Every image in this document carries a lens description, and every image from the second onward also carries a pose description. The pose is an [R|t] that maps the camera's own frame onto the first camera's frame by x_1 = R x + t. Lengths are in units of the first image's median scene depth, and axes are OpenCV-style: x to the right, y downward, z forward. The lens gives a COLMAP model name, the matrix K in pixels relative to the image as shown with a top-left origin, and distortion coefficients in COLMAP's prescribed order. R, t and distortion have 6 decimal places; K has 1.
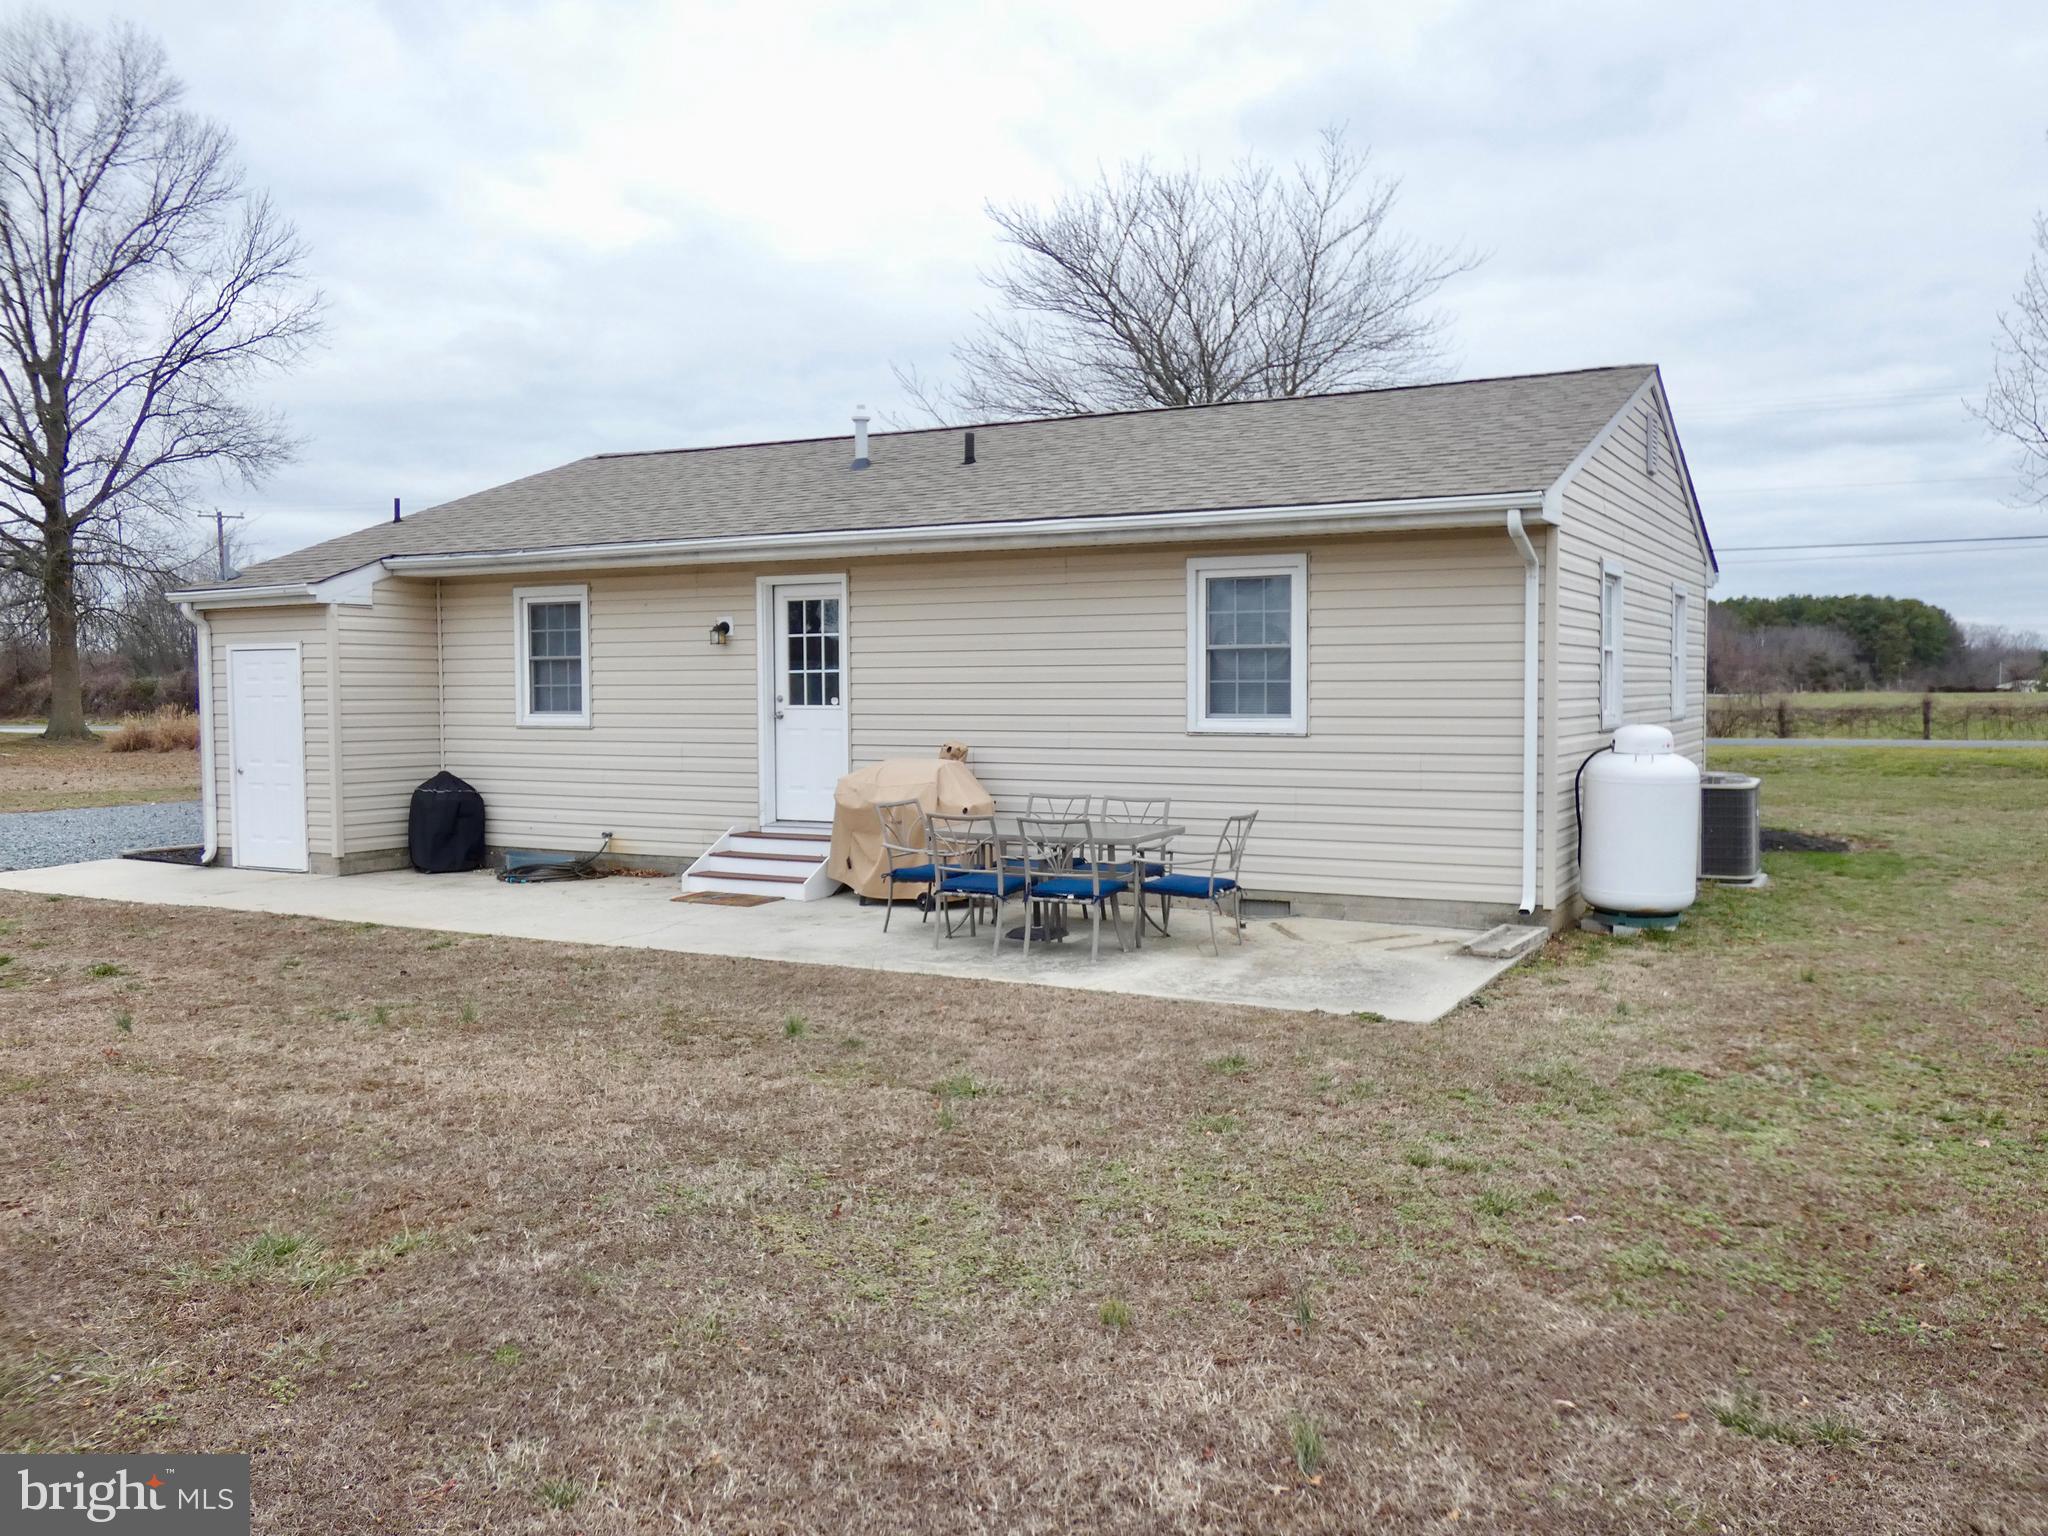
lens RADIAL K [[1735.4, 0, 1024.0], [0, 1735.4, 768.0], [0, 0, 1]] dist [-0.000932, 0.001415]
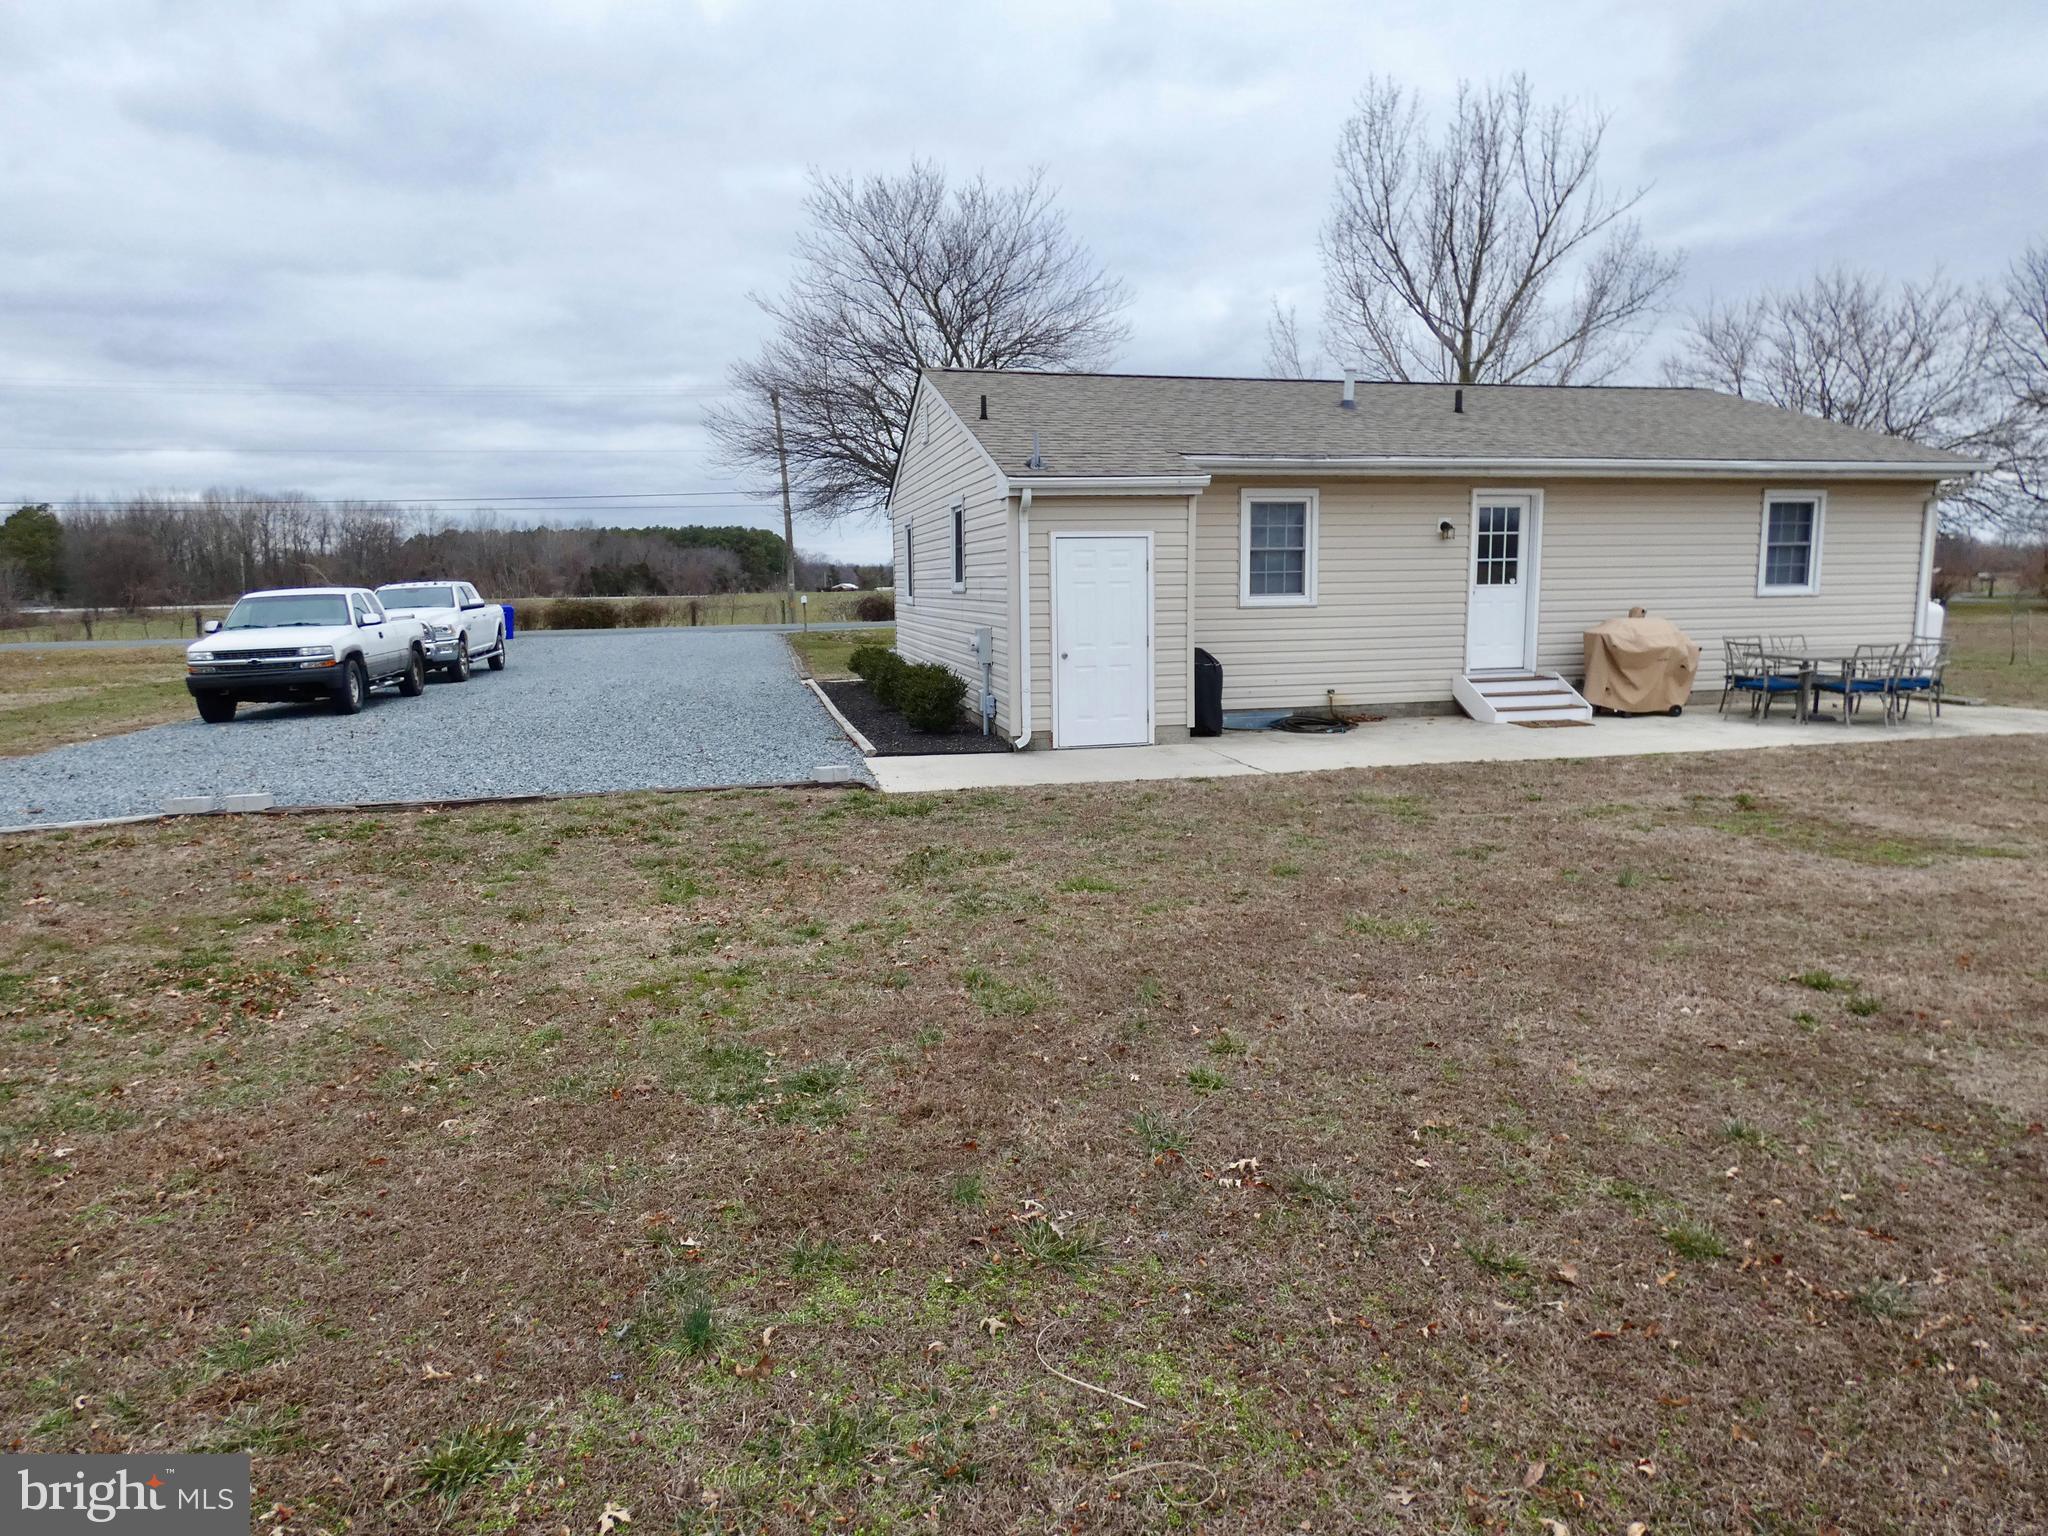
lens RADIAL K [[1224.2, 0, 1029.5], [0, 1224.2, 767.2], [0, 0, 1]] dist [-0.003915, -0.002366]
pose [[0.740618, -0.107704, 0.663238, -1.037495], [0.043266, 0.992665, 0.112886, -0.017111], [-0.670532, -0.054910, 0.739846, 0.506255]]
